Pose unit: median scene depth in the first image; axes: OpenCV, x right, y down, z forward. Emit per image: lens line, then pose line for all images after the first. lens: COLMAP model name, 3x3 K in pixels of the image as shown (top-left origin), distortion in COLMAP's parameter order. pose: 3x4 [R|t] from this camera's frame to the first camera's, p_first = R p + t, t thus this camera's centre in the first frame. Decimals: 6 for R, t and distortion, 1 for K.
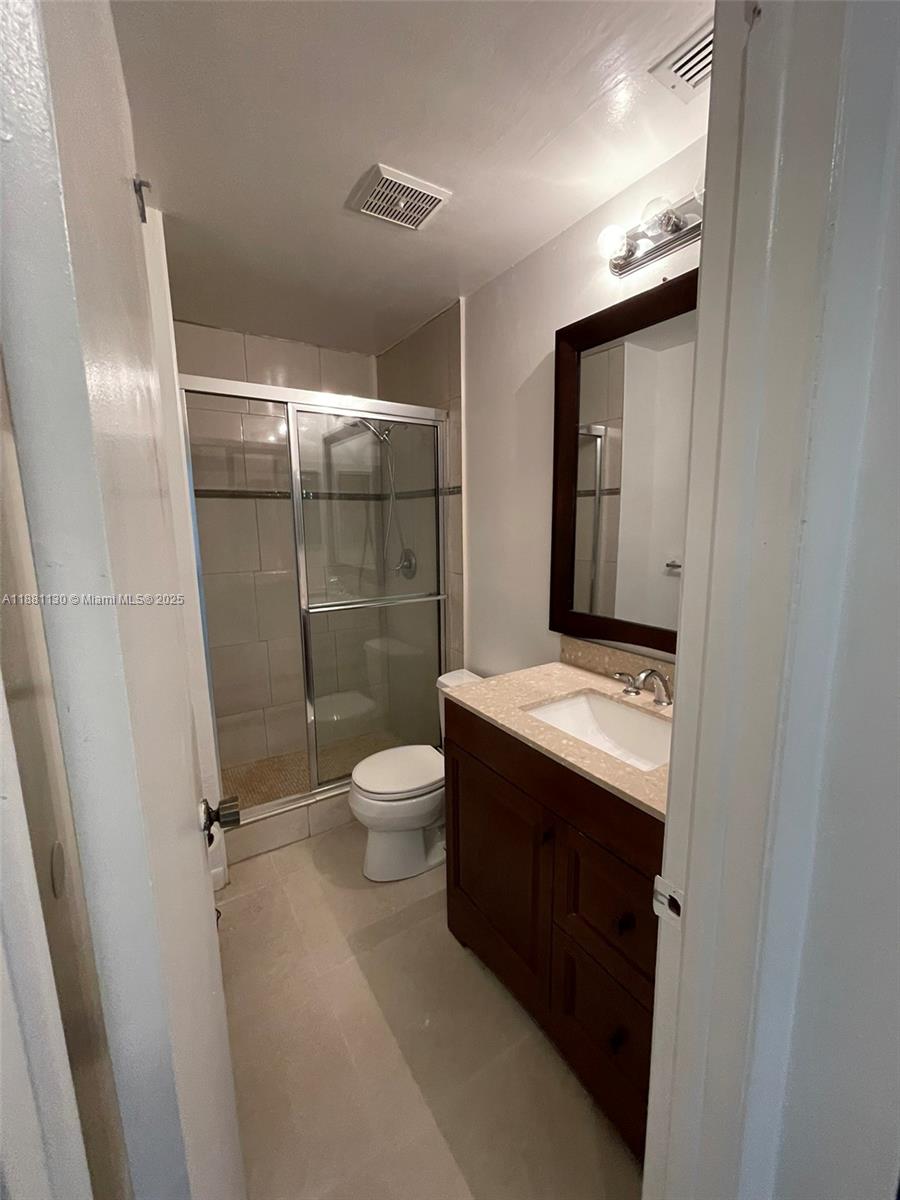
lens RADIAL K [[479.8, 0, 450.0], [0, 479.8, 600.0], [0, 0, 1]] dist [-0.000014, 0.000111]
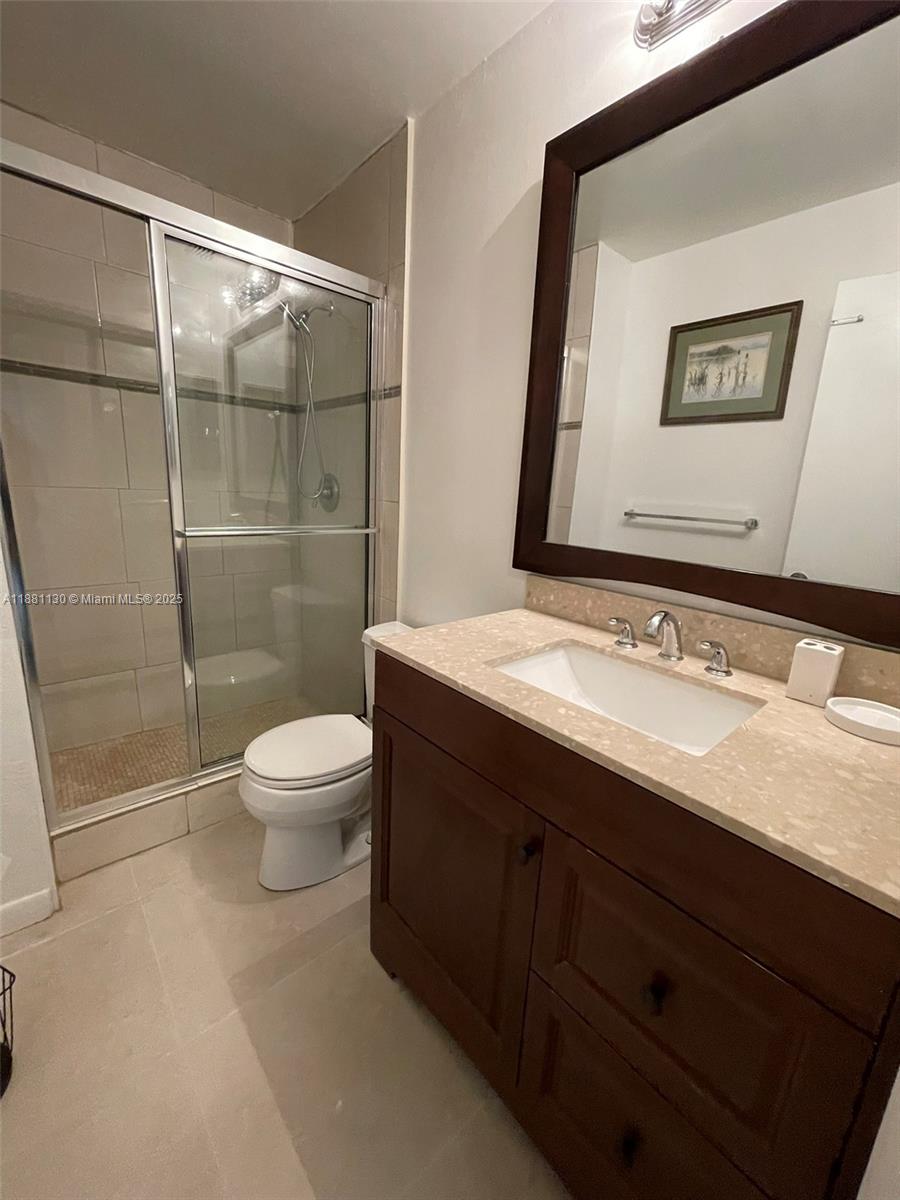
lens RADIAL K [[479.8, 0, 450.0], [0, 479.8, 600.0], [0, 0, 1]] dist [-0.000014, 0.000111]
pose [[0.987168, 0.026510, 0.157472, -0.013085], [-0.036941, 0.997286, 0.063685, 0.066829], [-0.155356, -0.068684, 0.985468, 0.239991]]
